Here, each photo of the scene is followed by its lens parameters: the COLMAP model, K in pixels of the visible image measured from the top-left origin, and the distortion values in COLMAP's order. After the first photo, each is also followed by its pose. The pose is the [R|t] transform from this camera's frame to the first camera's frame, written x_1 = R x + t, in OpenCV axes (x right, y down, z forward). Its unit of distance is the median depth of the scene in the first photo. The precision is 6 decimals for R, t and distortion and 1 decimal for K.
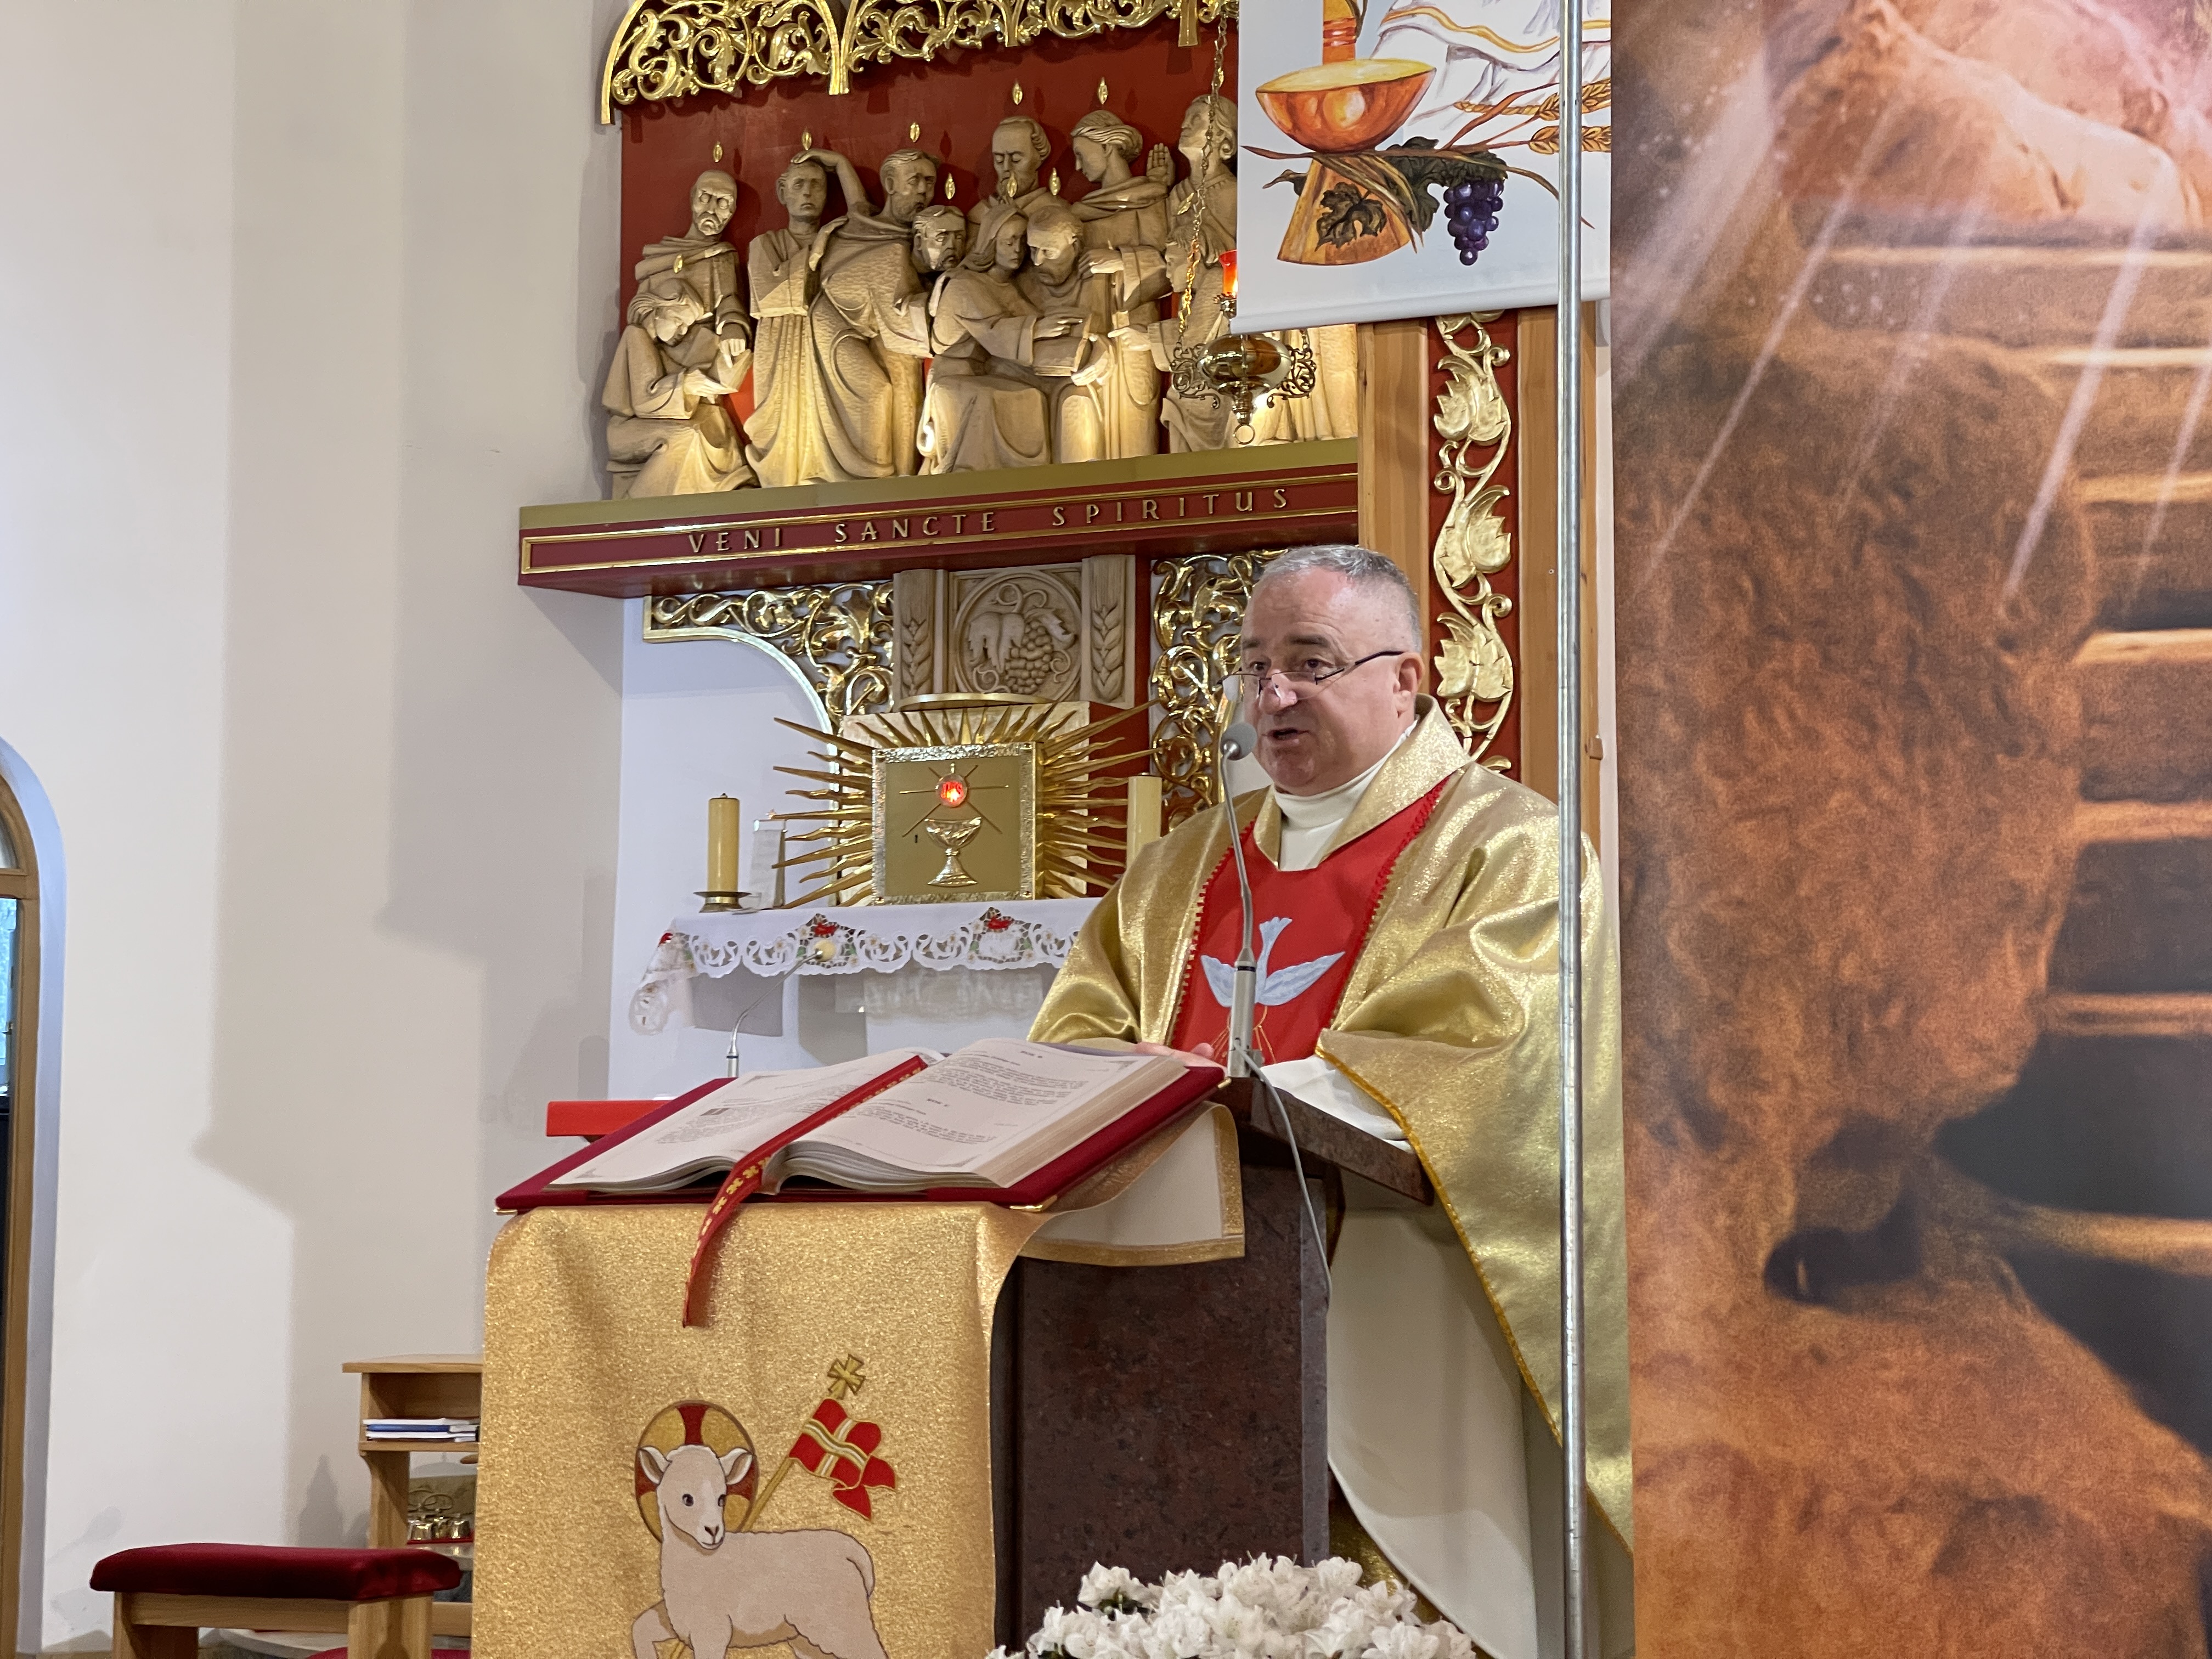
lens RADIAL K [[4114.9, 0, 1111.5], [0, 4114.9, 809.9], [0, 0, 1]] dist [0.212787, 0.000000]
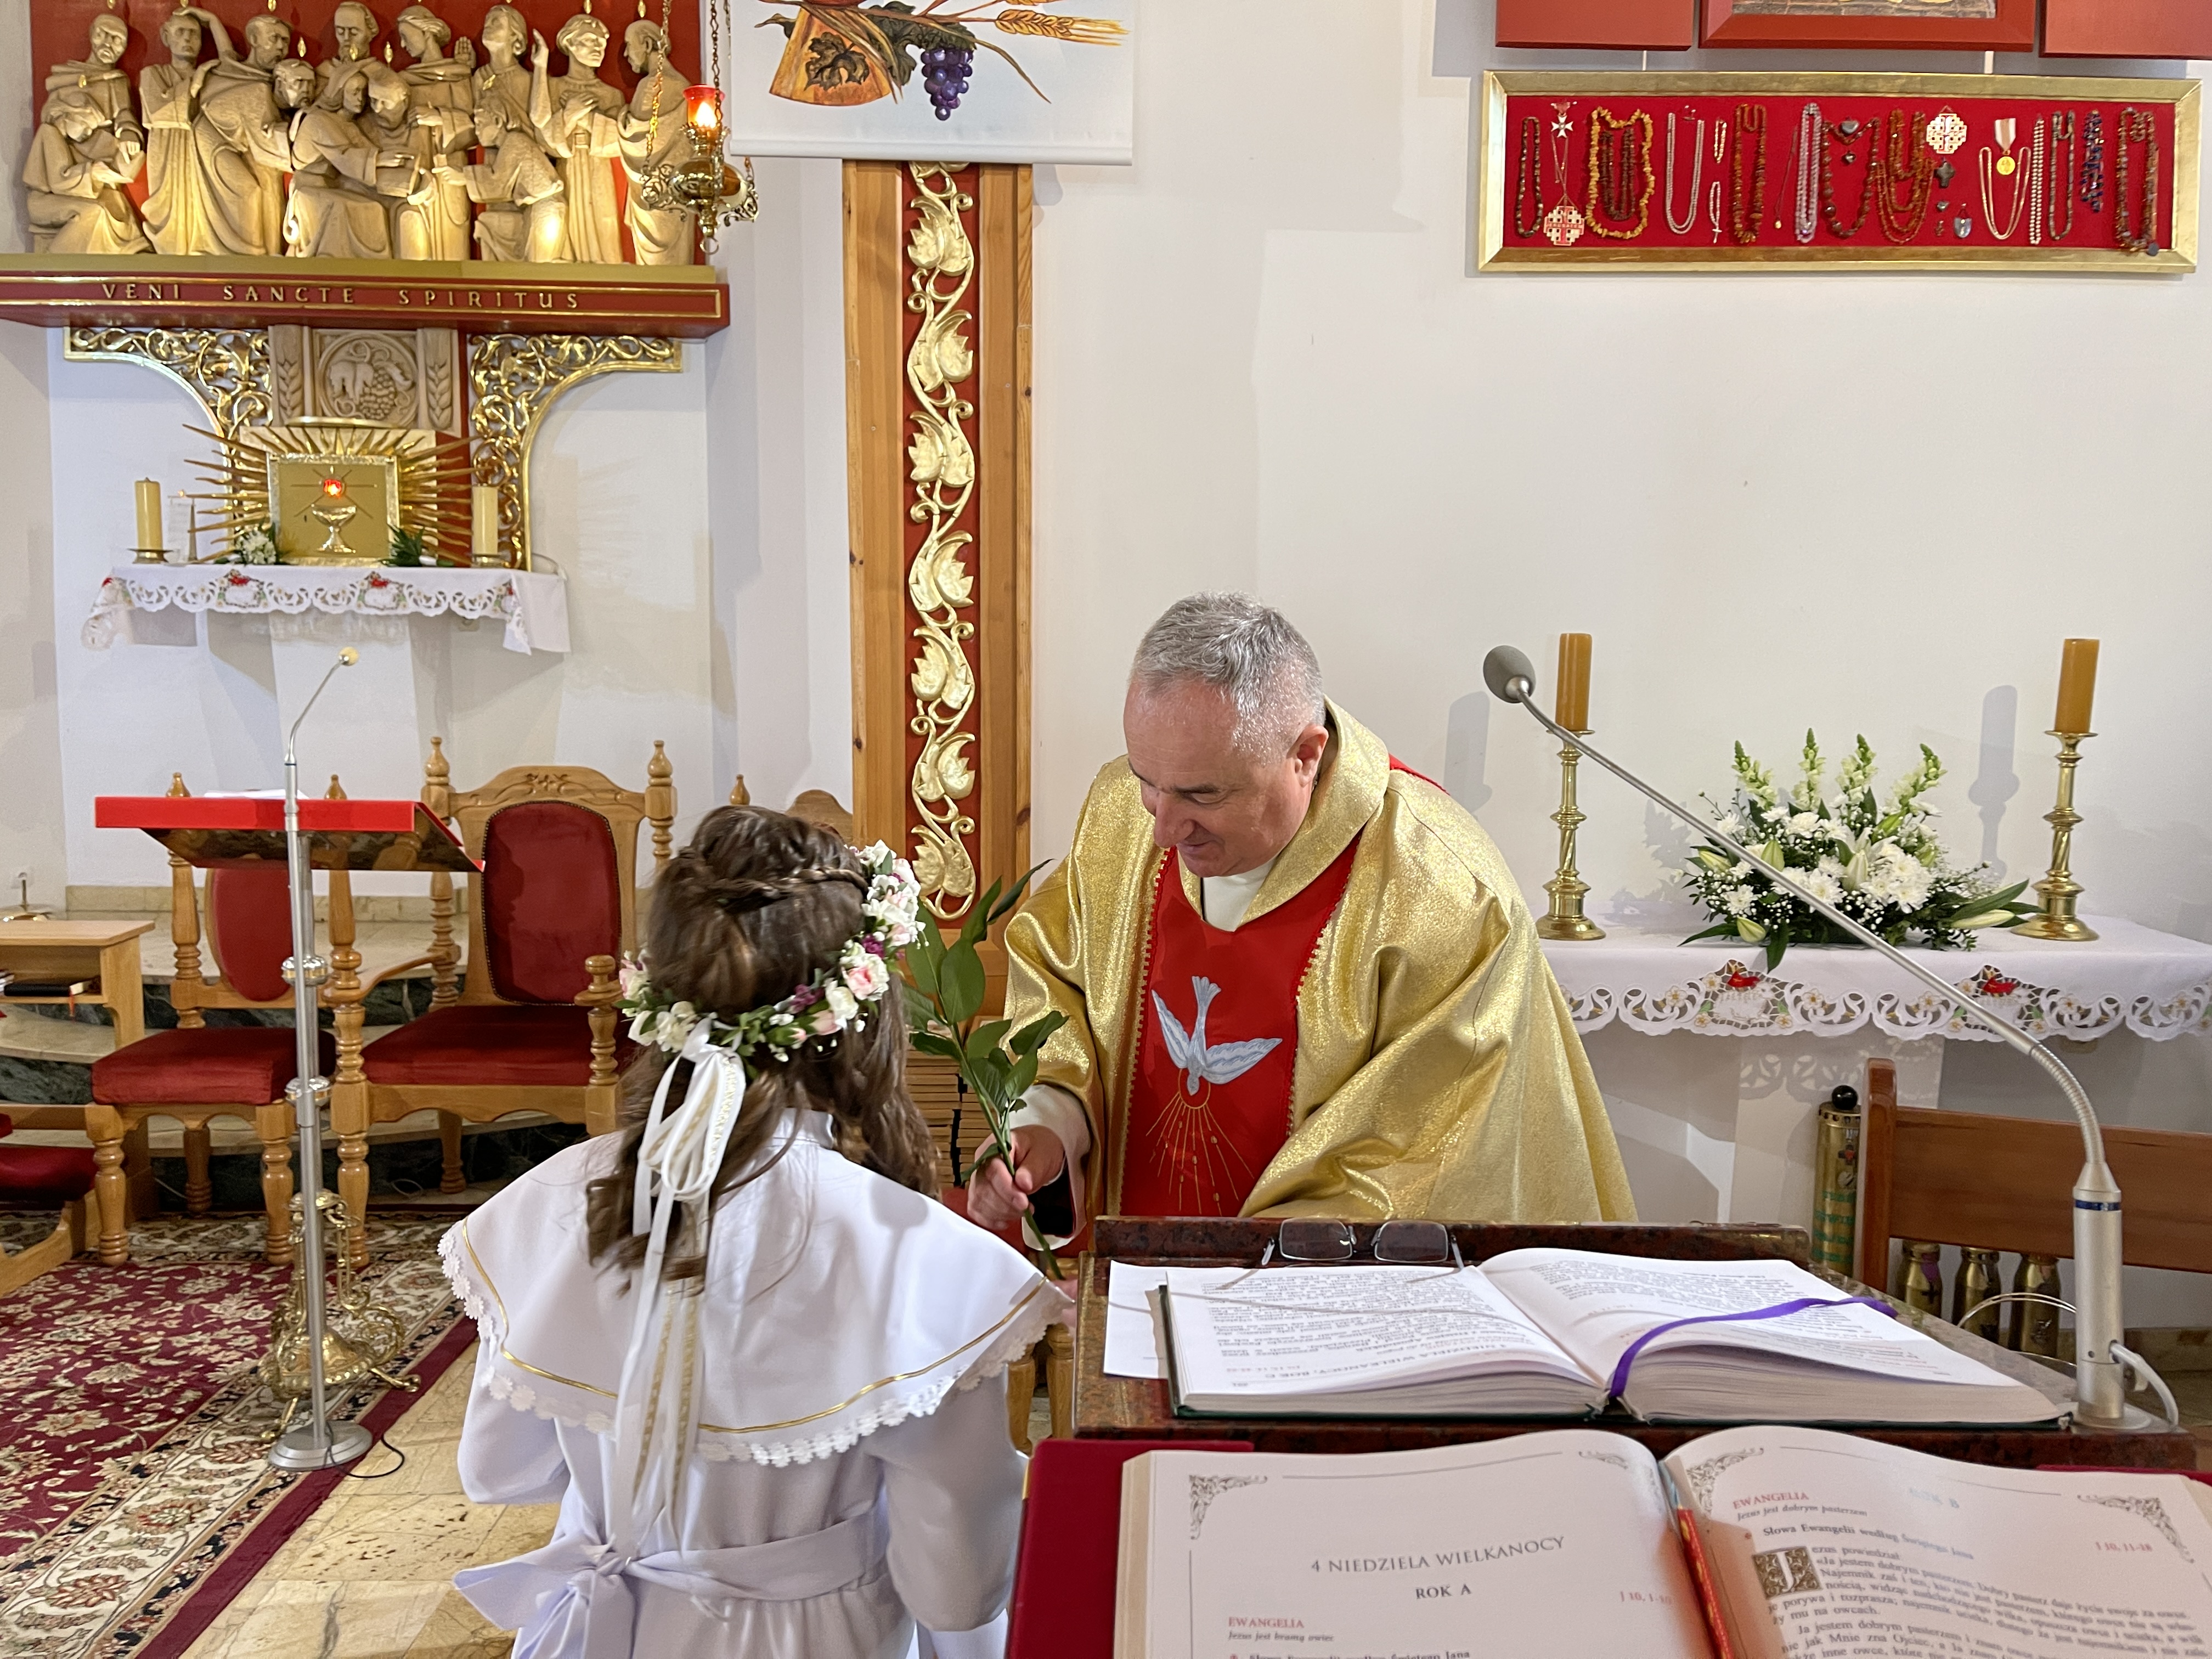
lens RADIAL K [[1683.7, 0, 1115.2], [0, 1683.7, 837.5], [0, 0, 1]] dist [0.074130, -0.100822]
pose [[0.891363, -0.043092, 0.451237, -0.068827], [-0.053193, 0.978649, 0.198535, -0.017361], [-0.450158, -0.200969, 0.870040, 0.325499]]
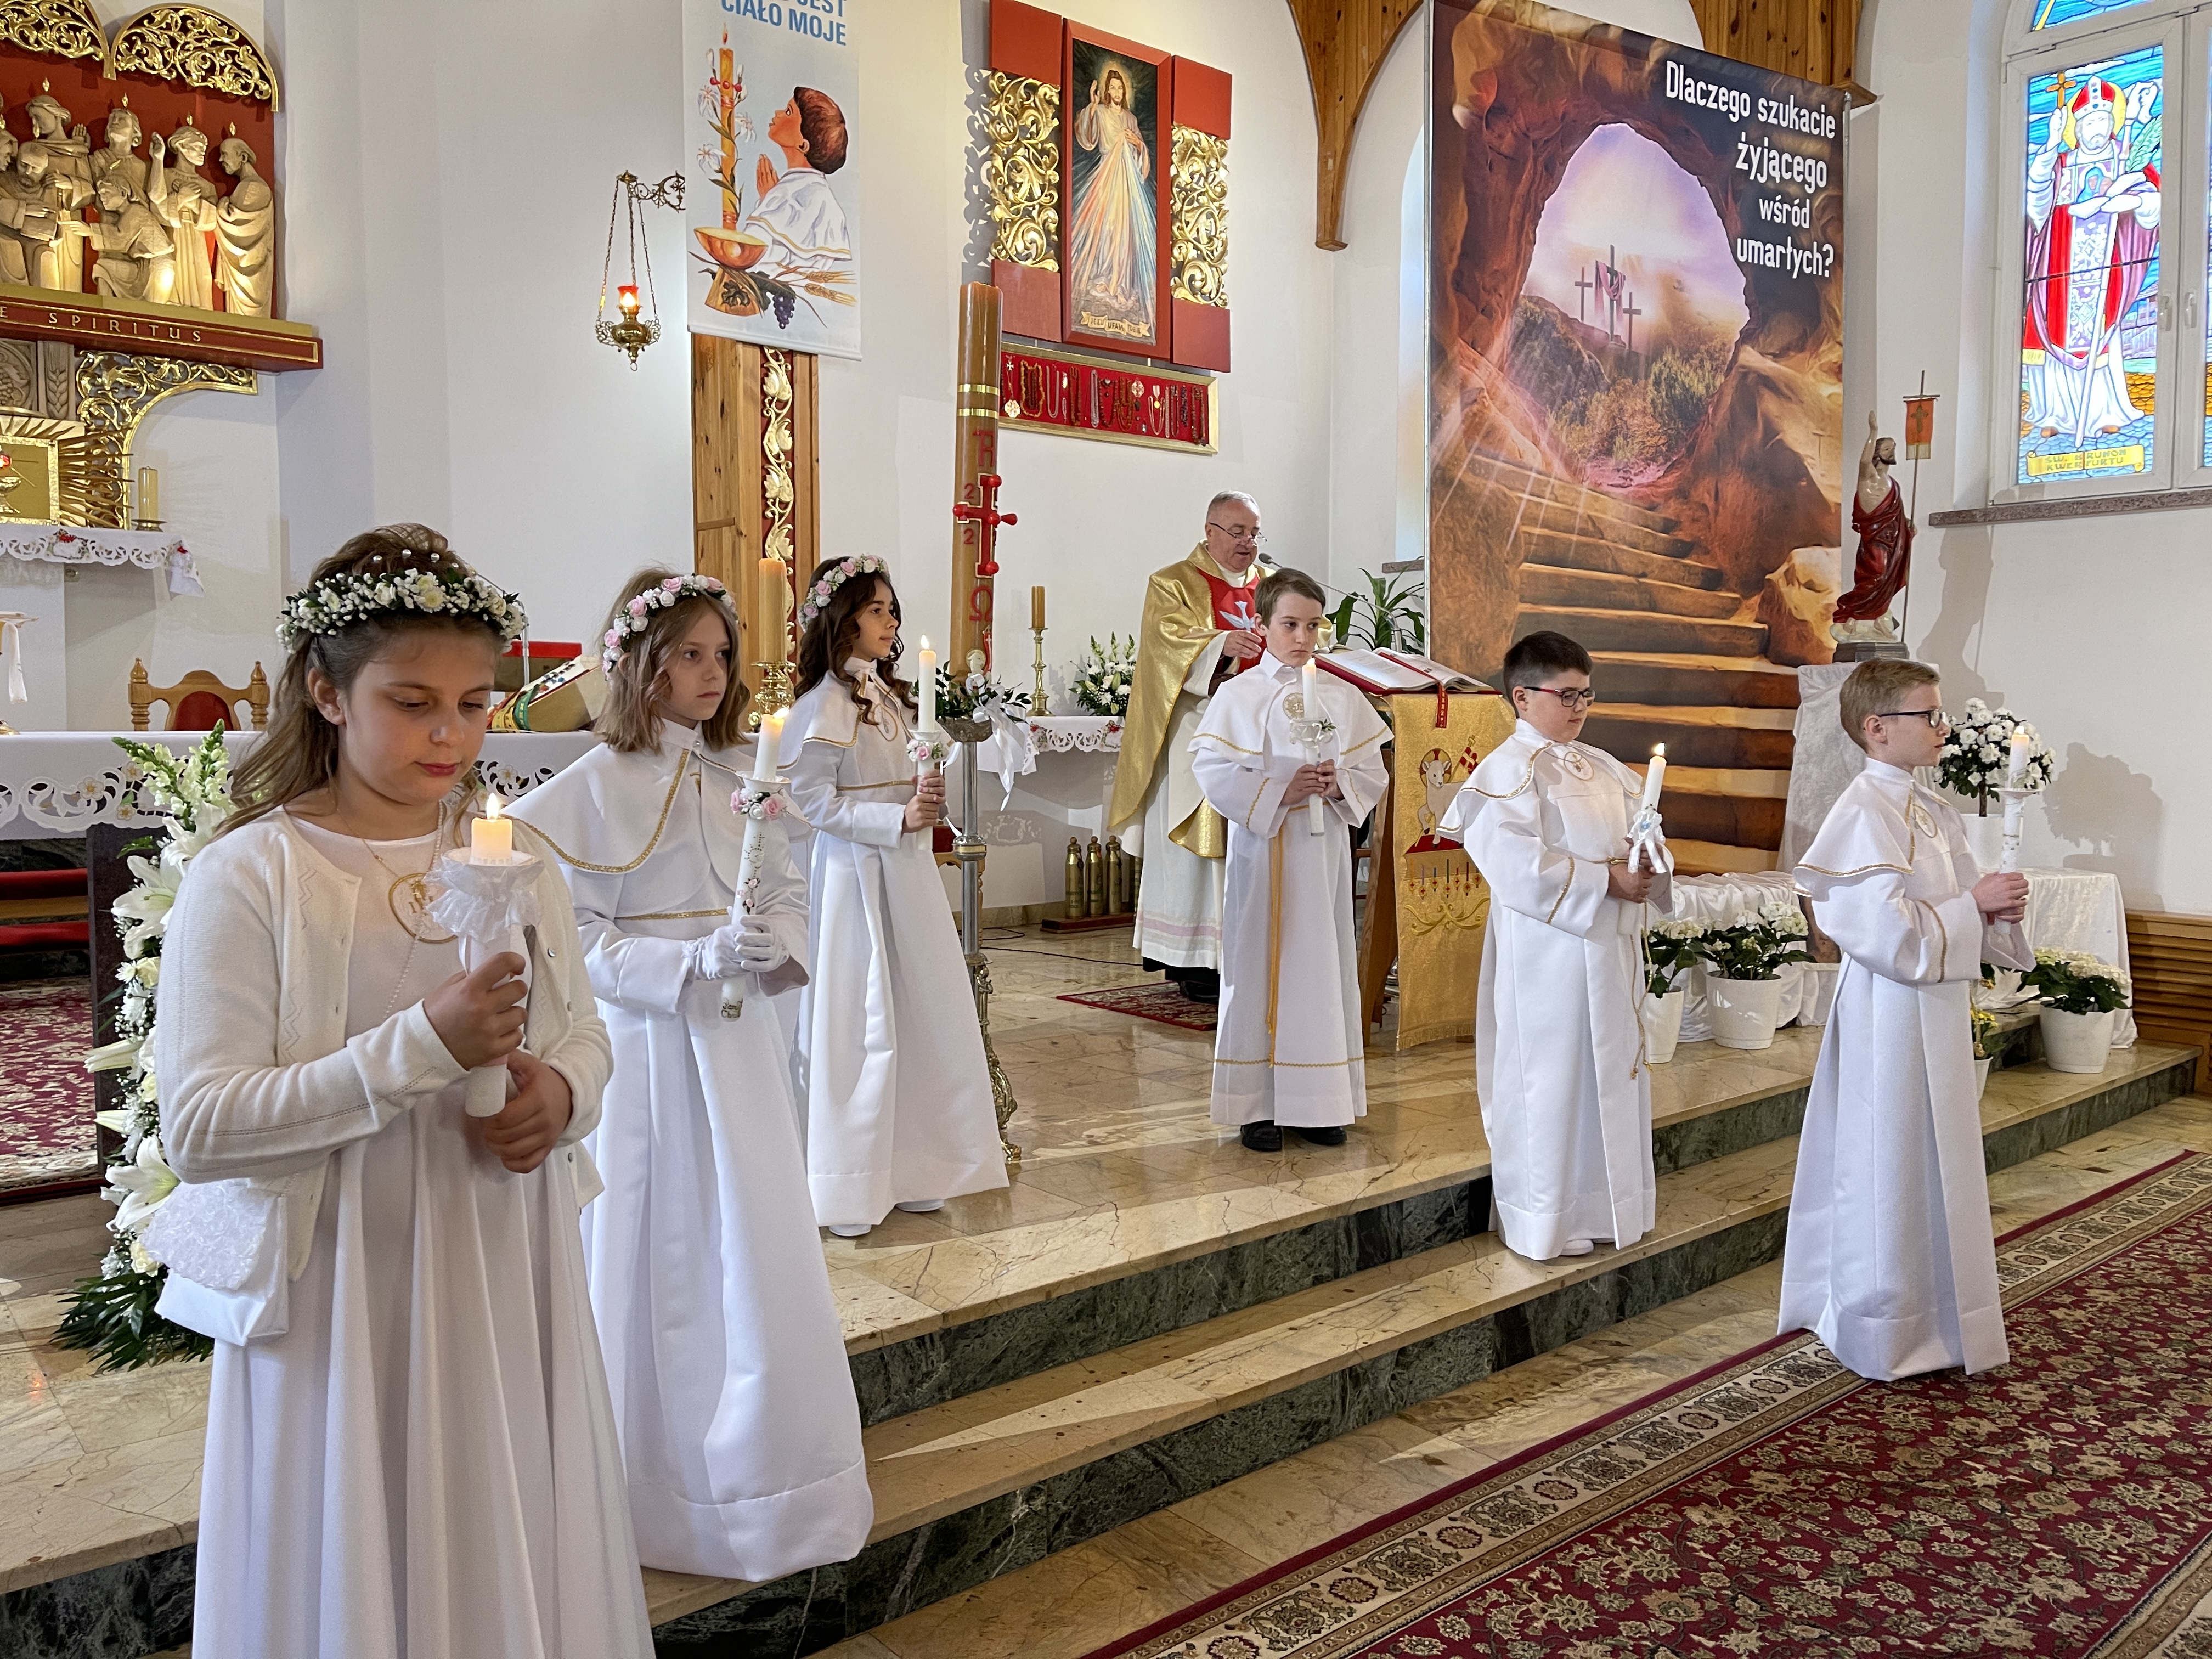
lens RADIAL K [[1683.7, 0, 1126.9], [0, 1683.7, 817.0], [0, 0, 1]] dist [0.074130, -0.100822]
pose [[0.399774, -0.056852, 0.914849, -0.534858], [-0.094937, 0.990139, 0.103017, 0.026507], [-0.911684, -0.128036, 0.390435, 0.230895]]
